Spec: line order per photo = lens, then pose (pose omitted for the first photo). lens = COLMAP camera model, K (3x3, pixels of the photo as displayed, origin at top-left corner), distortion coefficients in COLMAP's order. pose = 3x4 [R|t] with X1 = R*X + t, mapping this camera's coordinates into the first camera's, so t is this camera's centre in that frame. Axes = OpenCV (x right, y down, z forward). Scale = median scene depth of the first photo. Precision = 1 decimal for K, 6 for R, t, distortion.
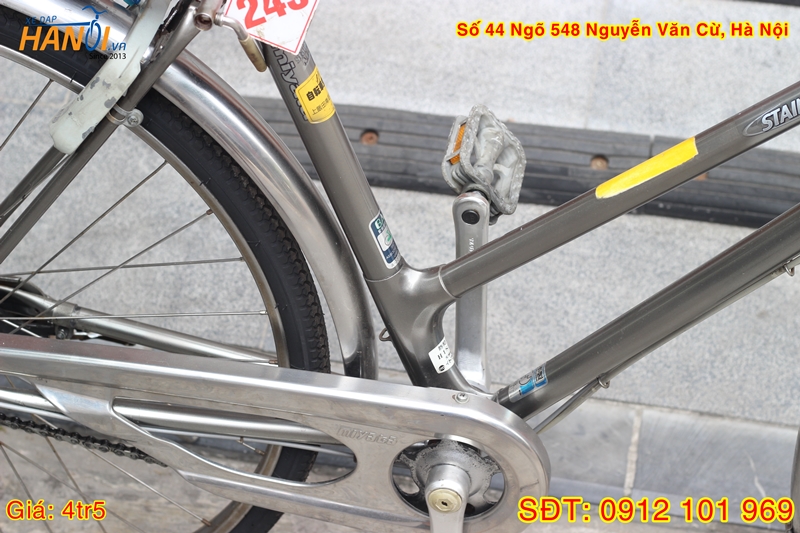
lens RADIAL K [[1932.0, 0, 400.0], [0, 1932.0, 266.5], [0, 0, 1]] dist [-0.099864, -0.023679]
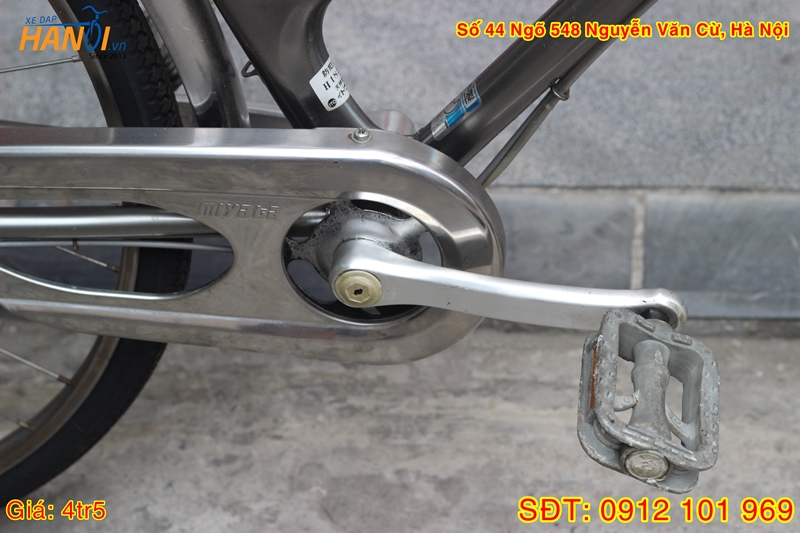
lens RADIAL K [[1932.0, 0, 400.0], [0, 1932.0, 266.5], [0, 0, 1]] dist [-0.099864, -0.023679]
pose [[0.992666, -0.118169, -0.025517, 0.044627], [0.118417, 0.992928, 0.008460, 0.084873], [0.024337, -0.011420, 0.999639, 0.226140]]
